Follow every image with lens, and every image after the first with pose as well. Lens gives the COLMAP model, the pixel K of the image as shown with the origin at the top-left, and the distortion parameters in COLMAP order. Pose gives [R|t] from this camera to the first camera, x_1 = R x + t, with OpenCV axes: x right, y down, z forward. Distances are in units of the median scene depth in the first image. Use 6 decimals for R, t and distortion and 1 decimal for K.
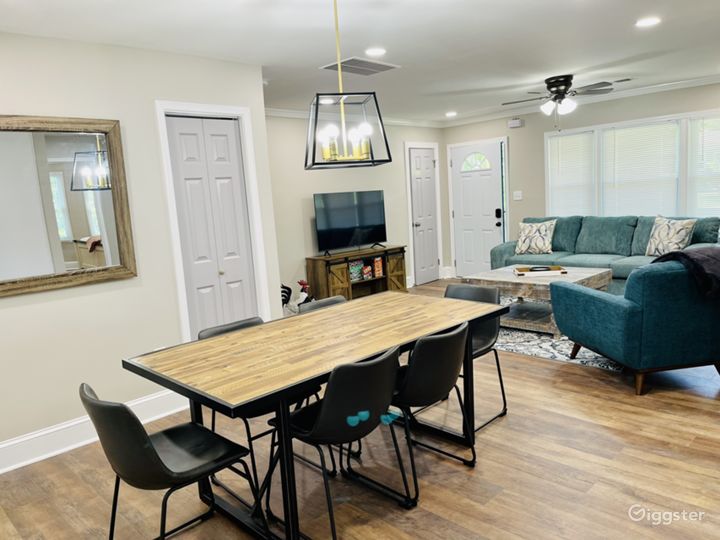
lens RADIAL K [[539.2, 0, 360.0], [0, 539.2, 270.0], [0, 0, 1]] dist [0.088304, -0.087852]
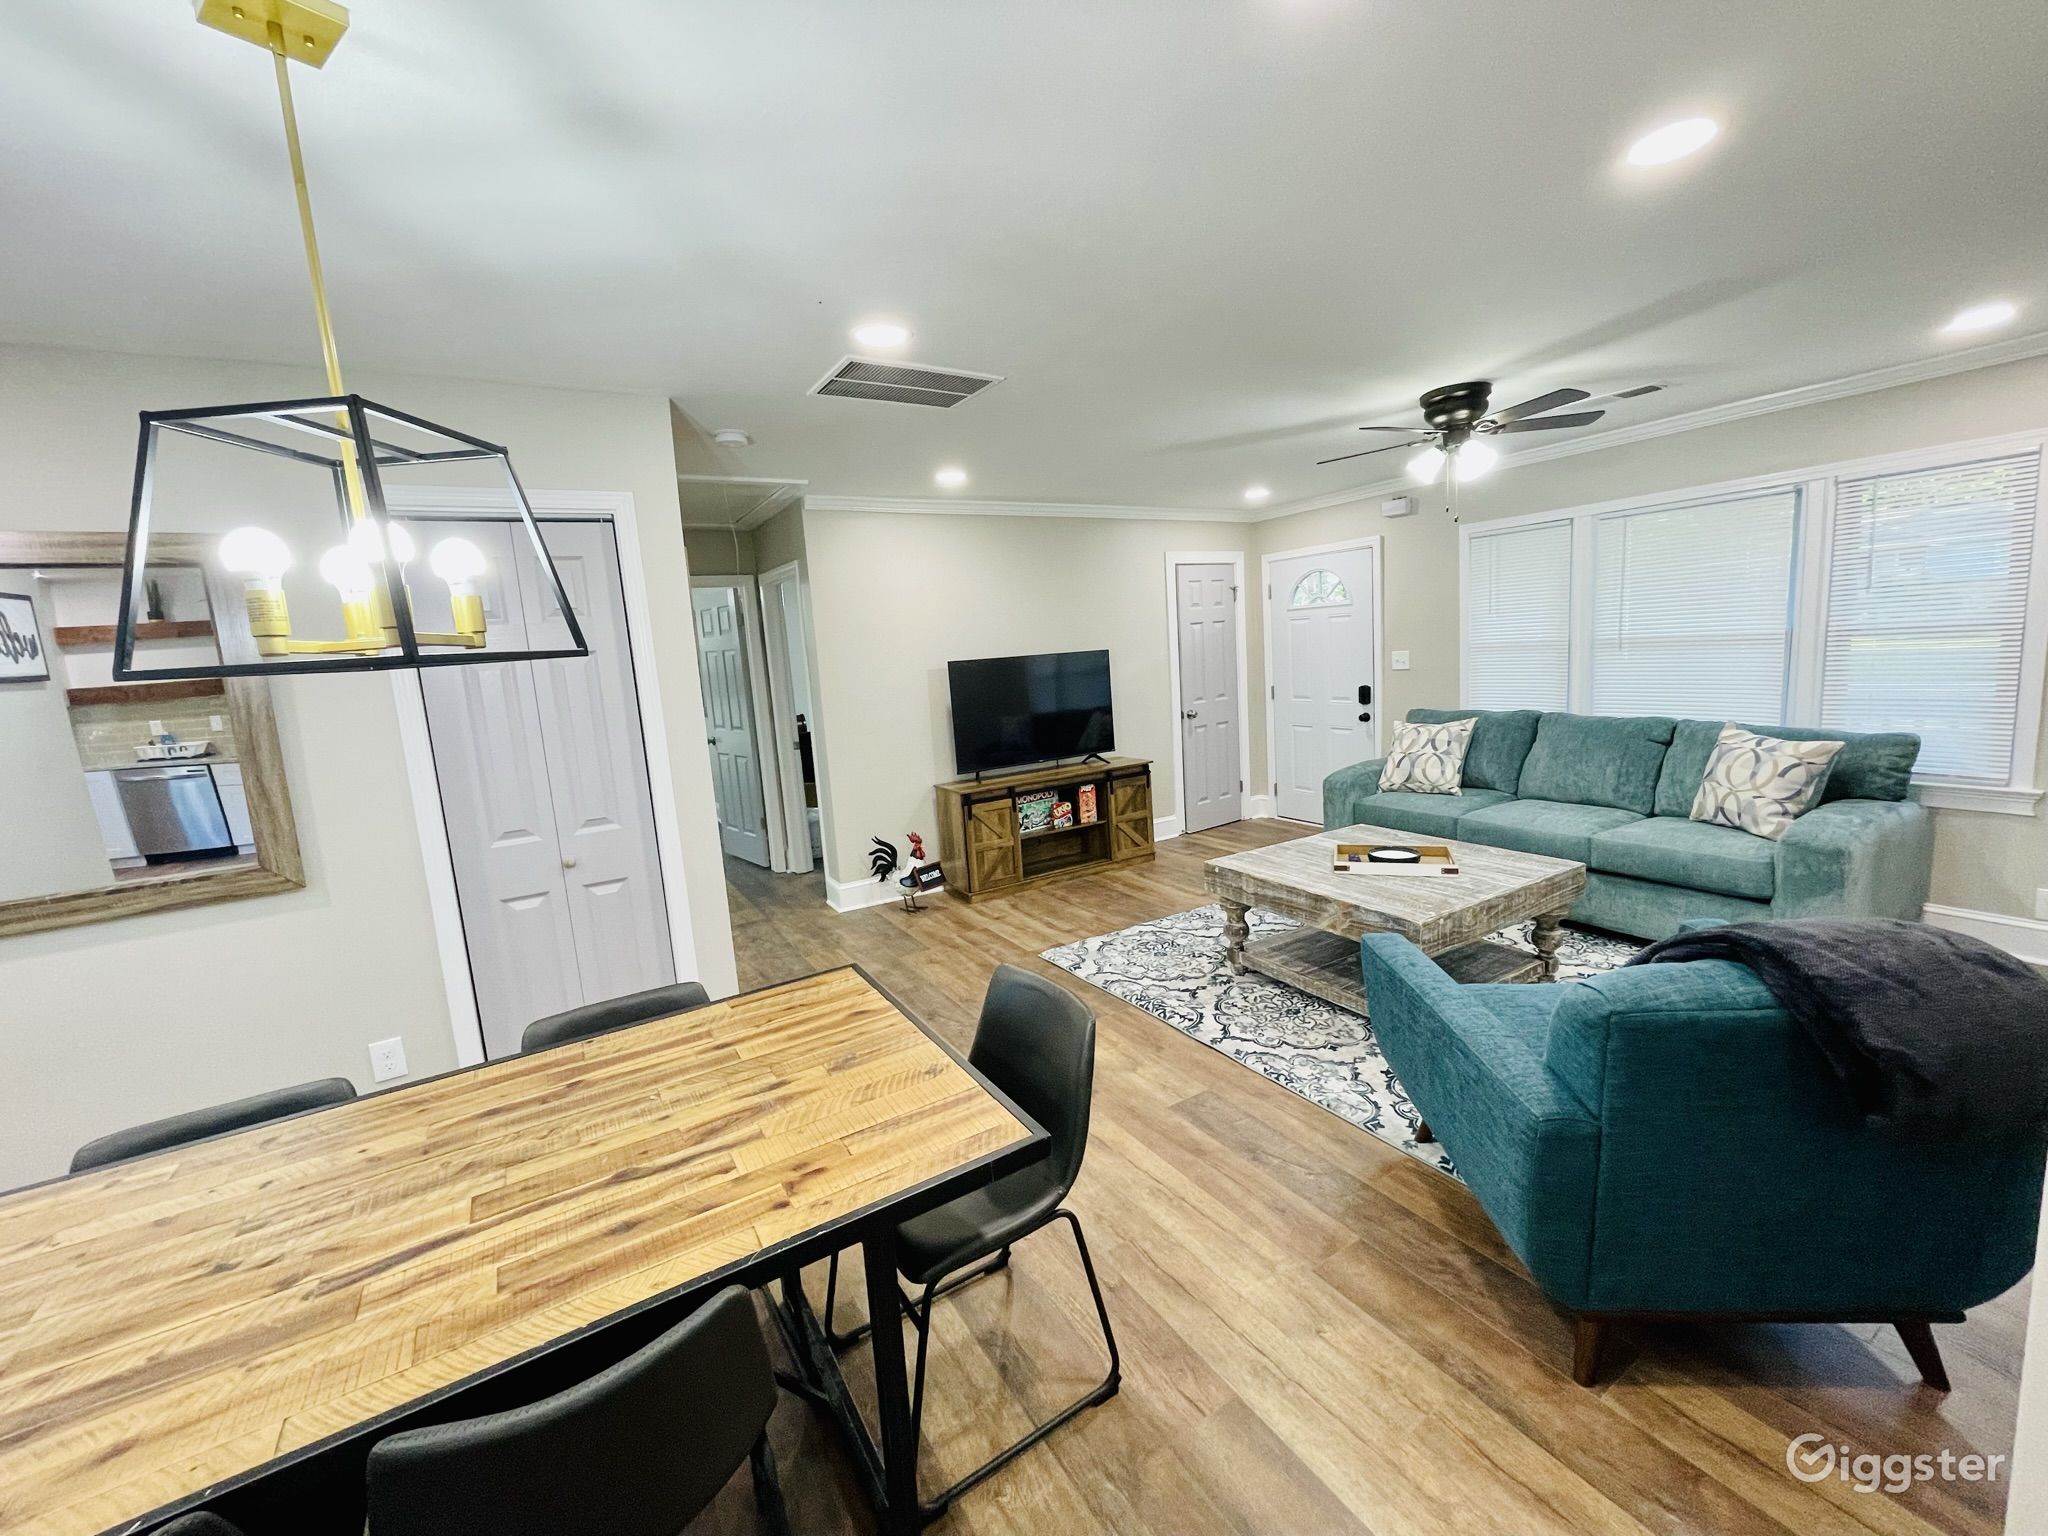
lens RADIAL K [[820.9, 0, 1023.2], [0, 820.9, 763.8], [0, 0, 1]] dist [0.002004, 0.000584]
pose [[0.972393, 0.032378, -0.231093, 0.162121], [-0.027571, 0.999332, 0.024001, -0.064086], [0.231715, -0.016967, 0.972636, 0.264172]]
